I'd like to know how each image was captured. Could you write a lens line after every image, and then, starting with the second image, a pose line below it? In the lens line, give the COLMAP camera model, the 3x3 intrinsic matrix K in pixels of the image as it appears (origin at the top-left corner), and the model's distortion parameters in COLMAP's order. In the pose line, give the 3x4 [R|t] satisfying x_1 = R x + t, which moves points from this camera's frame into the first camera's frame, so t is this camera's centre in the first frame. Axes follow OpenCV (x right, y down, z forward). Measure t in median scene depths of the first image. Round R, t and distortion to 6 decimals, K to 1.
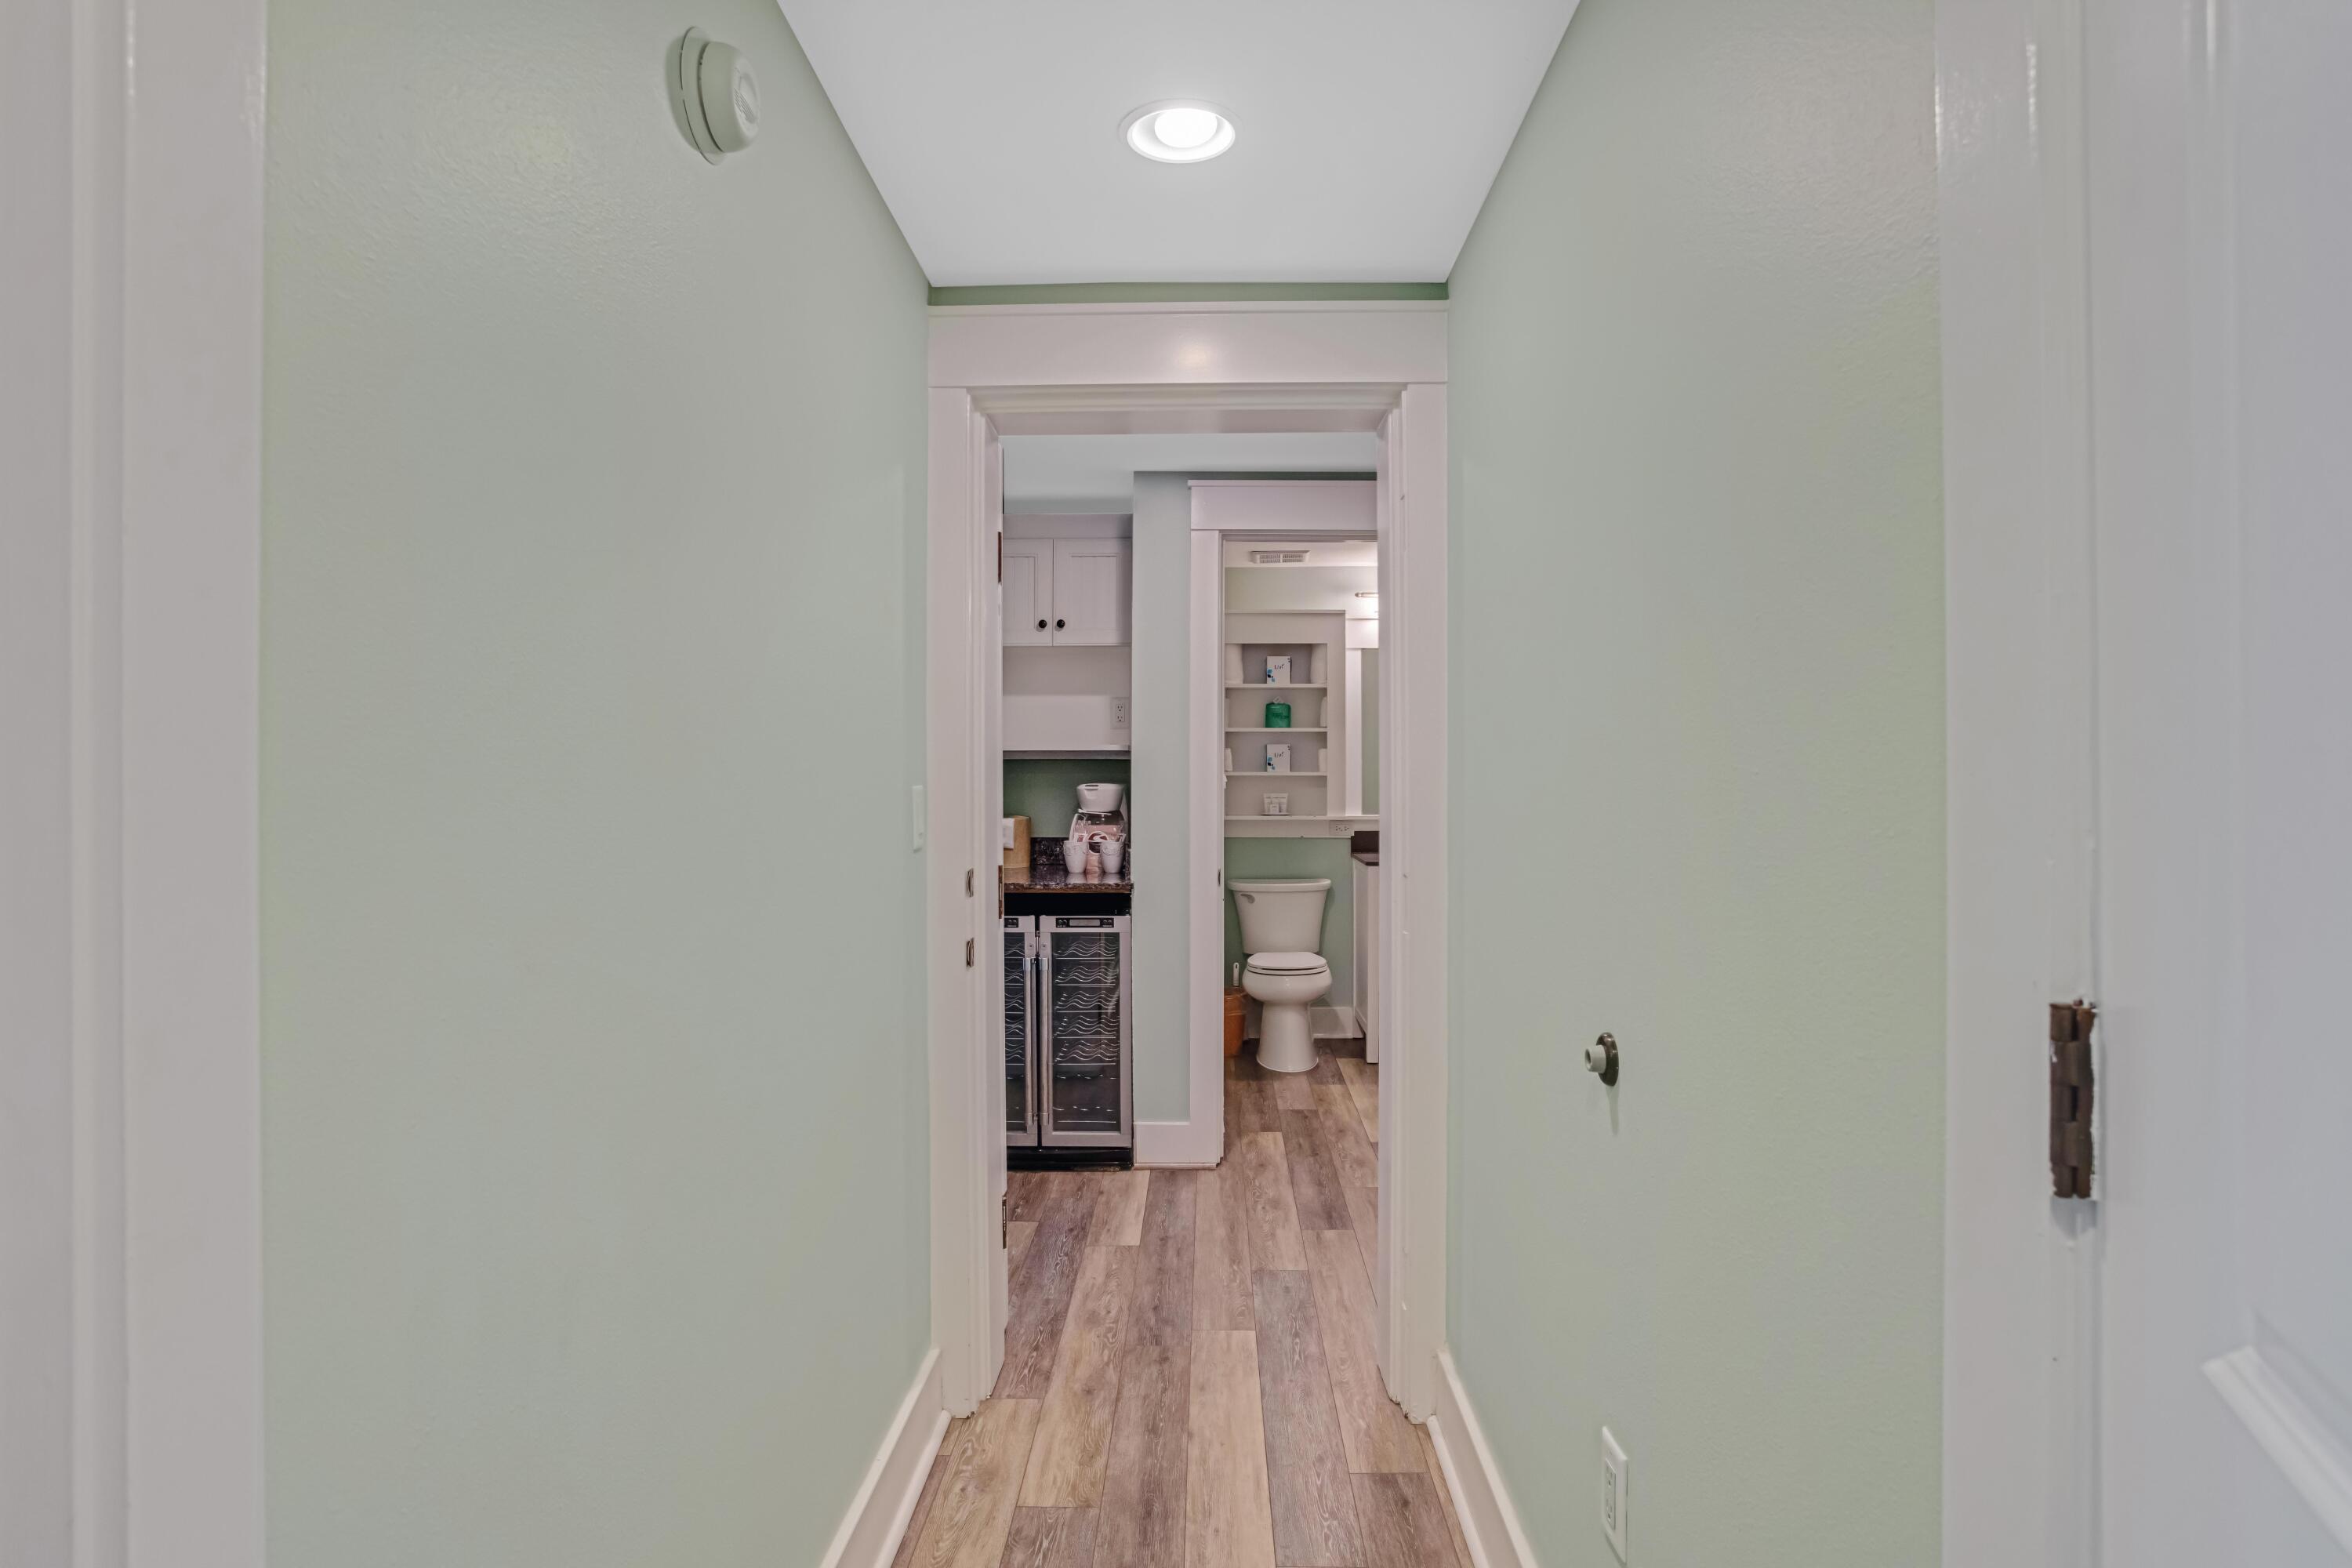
lens RADIAL K [[1222.2, 0, 1173.2], [0, 1222.2, 767.8], [0, 0, 1]] dist [-0.065271, 0.041917]
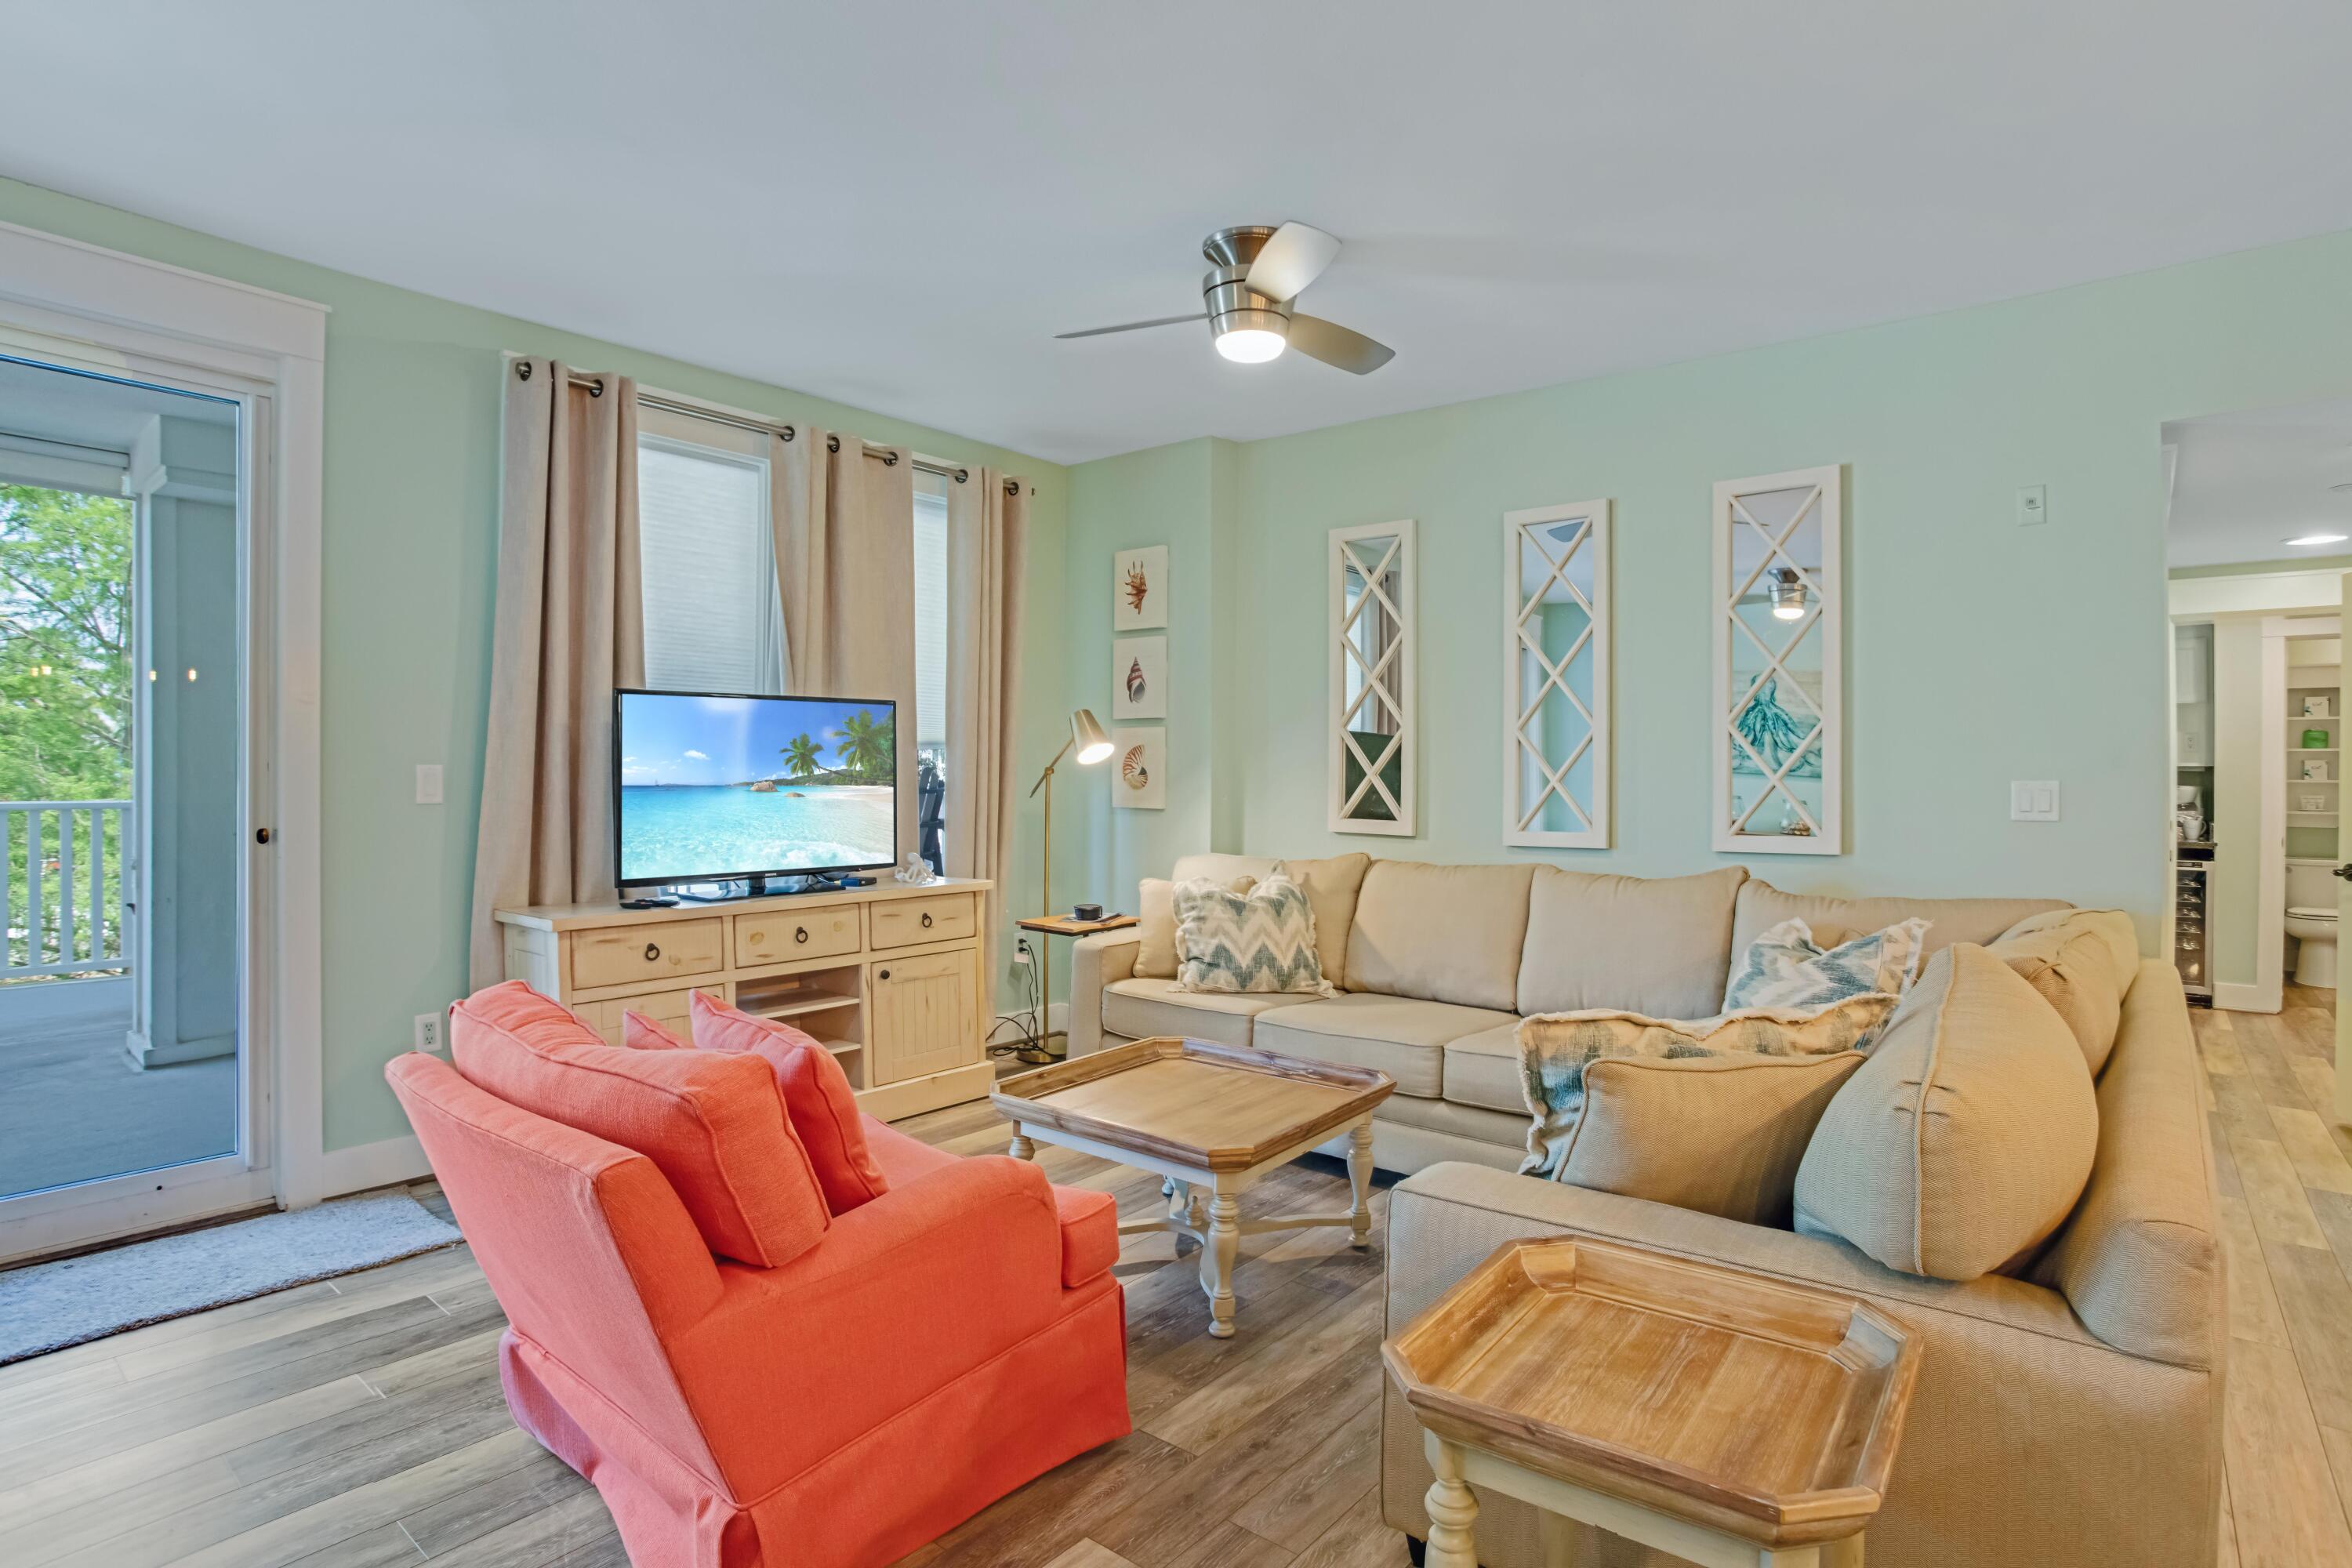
lens RADIAL K [[1222.2, 0, 1173.2], [0, 1222.2, 767.8], [0, 0, 1]] dist [-0.065271, 0.041917]
pose [[0.801449, 0.009296, -0.597991, -0.145141], [-0.008070, 0.999956, 0.004728, -0.006425], [0.598009, 0.001037, 0.801489, -0.868951]]
